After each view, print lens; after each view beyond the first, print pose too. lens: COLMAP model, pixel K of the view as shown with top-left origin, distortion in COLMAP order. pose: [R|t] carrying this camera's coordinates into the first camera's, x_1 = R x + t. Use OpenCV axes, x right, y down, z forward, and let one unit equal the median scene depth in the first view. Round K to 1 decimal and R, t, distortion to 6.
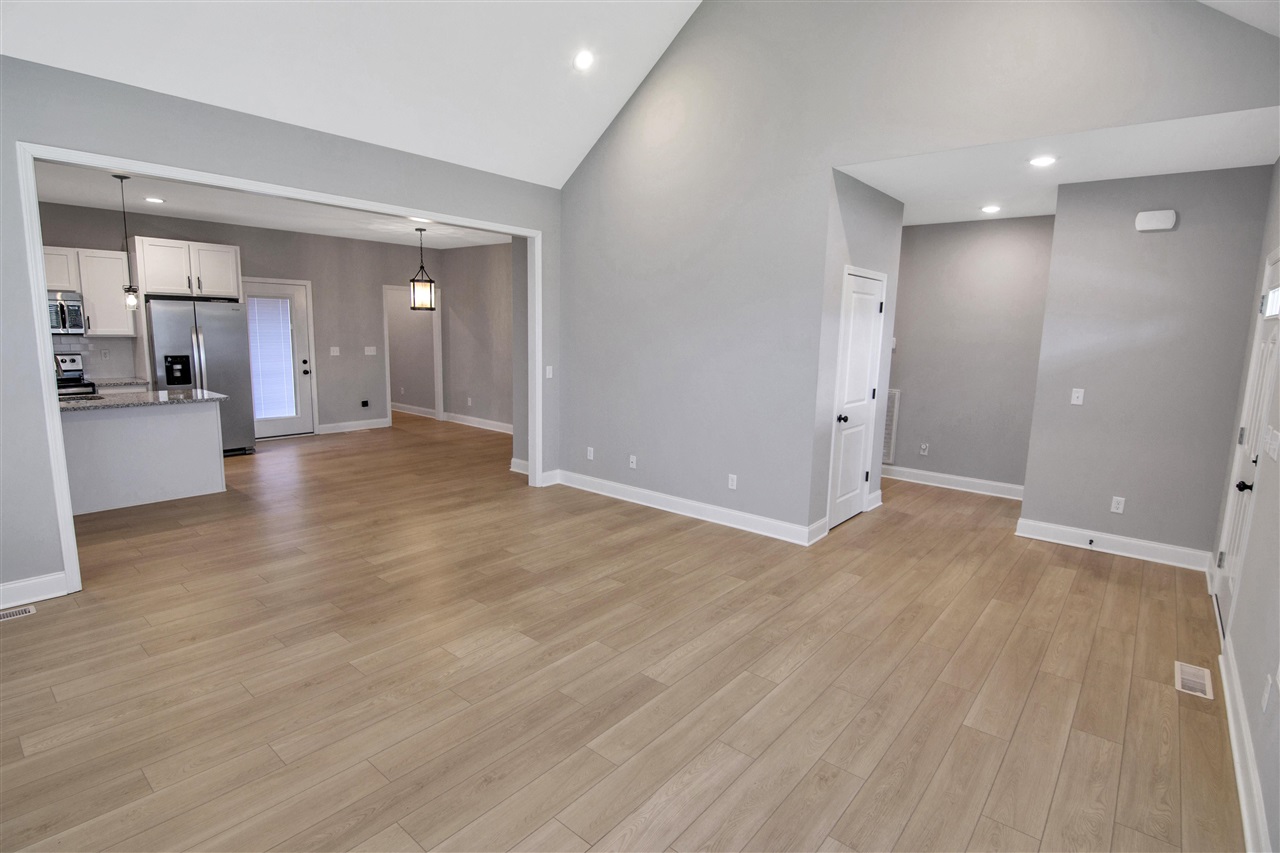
lens RADIAL K [[624.5, 0, 637.0], [0, 624.5, 426.3], [0, 0, 1]] dist [-0.010423, -0.006624]
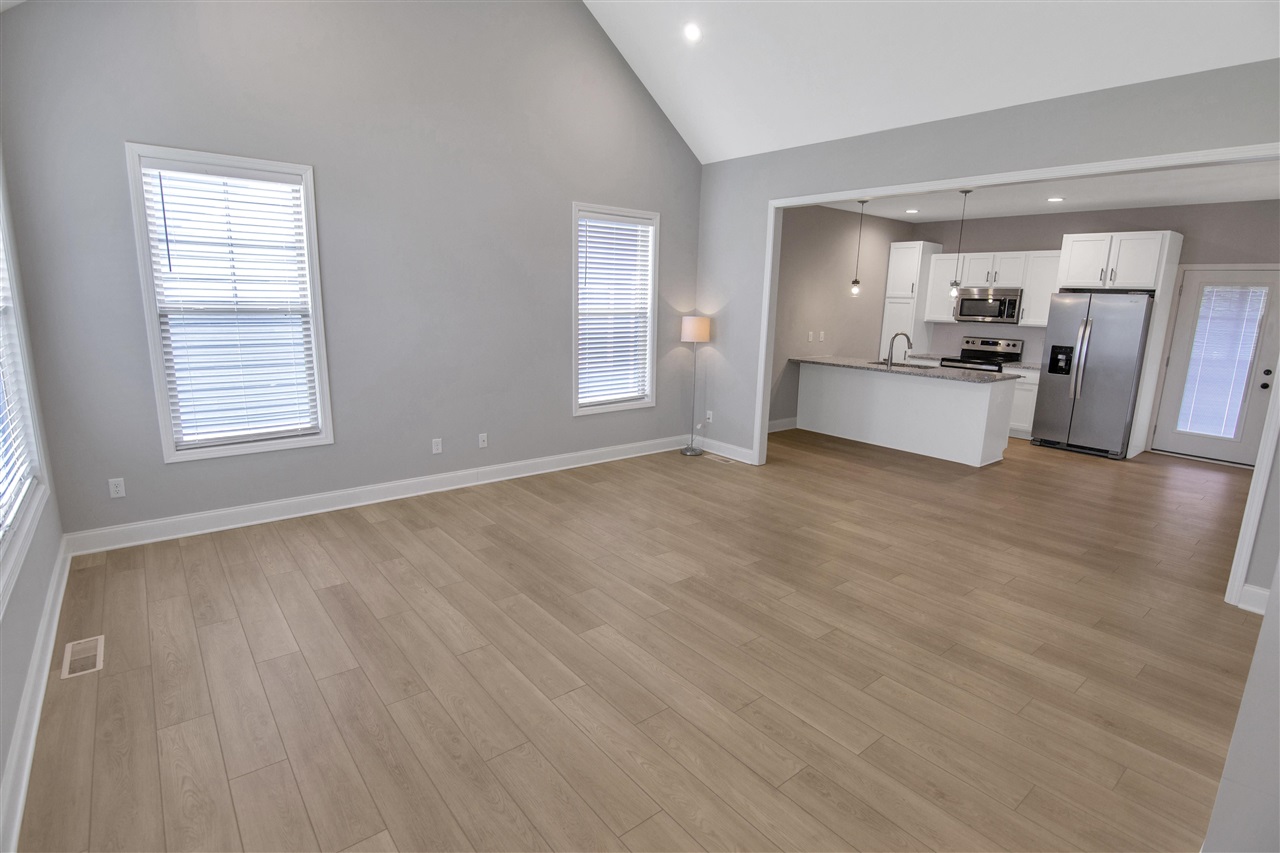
lens RADIAL K [[624.5, 0, 645.1], [0, 624.5, 425.1], [0, 0, 1]] dist [-0.010423, -0.006624]
pose [[-0.180912, 0.169615, -0.968763, 0.694166], [-0.184249, 0.961732, 0.202792, -0.113195], [0.966087, 0.215181, -0.142737, 0.822761]]
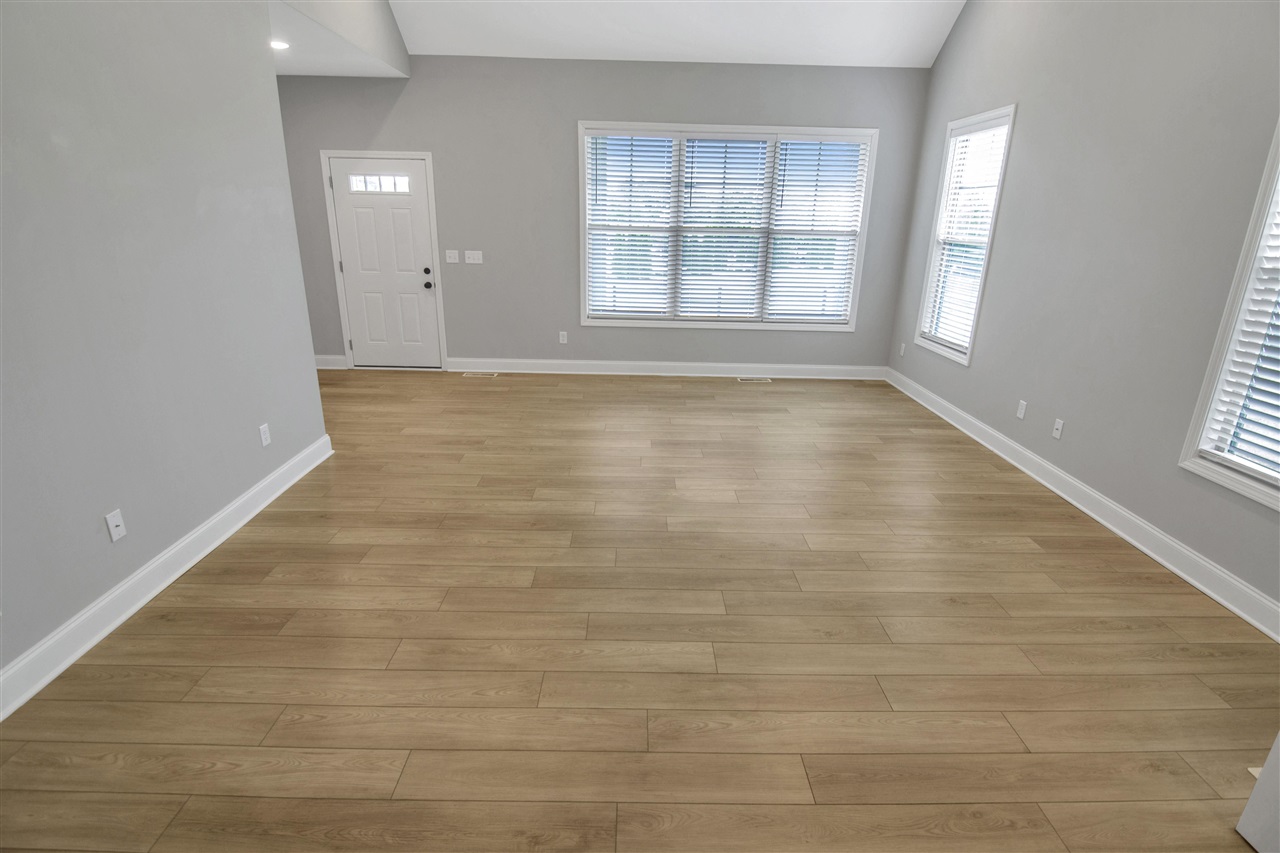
lens RADIAL K [[624.5, 0, 644.1], [0, 624.5, 425.2], [0, 0, 1]] dist [-0.010423, -0.006624]
pose [[-0.655119, -0.275920, 0.703340, -0.756614], [0.082465, 0.899252, 0.429588, -0.228547], [-0.751012, 0.339432, -0.566363, 1.344383]]
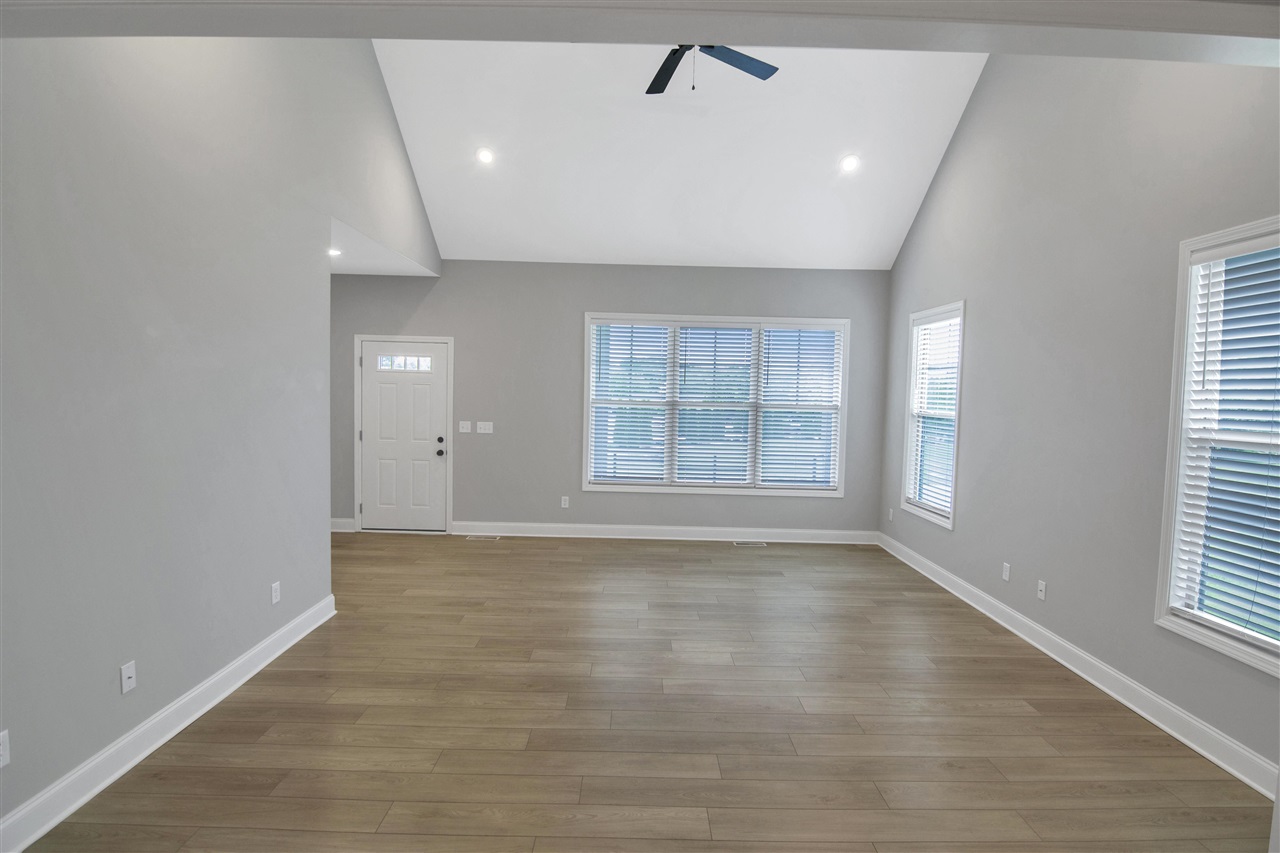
lens RADIAL K [[624.5, 0, 643.9], [0, 624.5, 425.1], [0, 0, 1]] dist [-0.010423, -0.006624]
pose [[-0.653874, -0.083180, 0.752017, -0.810089], [0.079650, 0.980848, 0.177746, -0.243396], [-0.752399, 0.176122, -0.634725, 1.382126]]
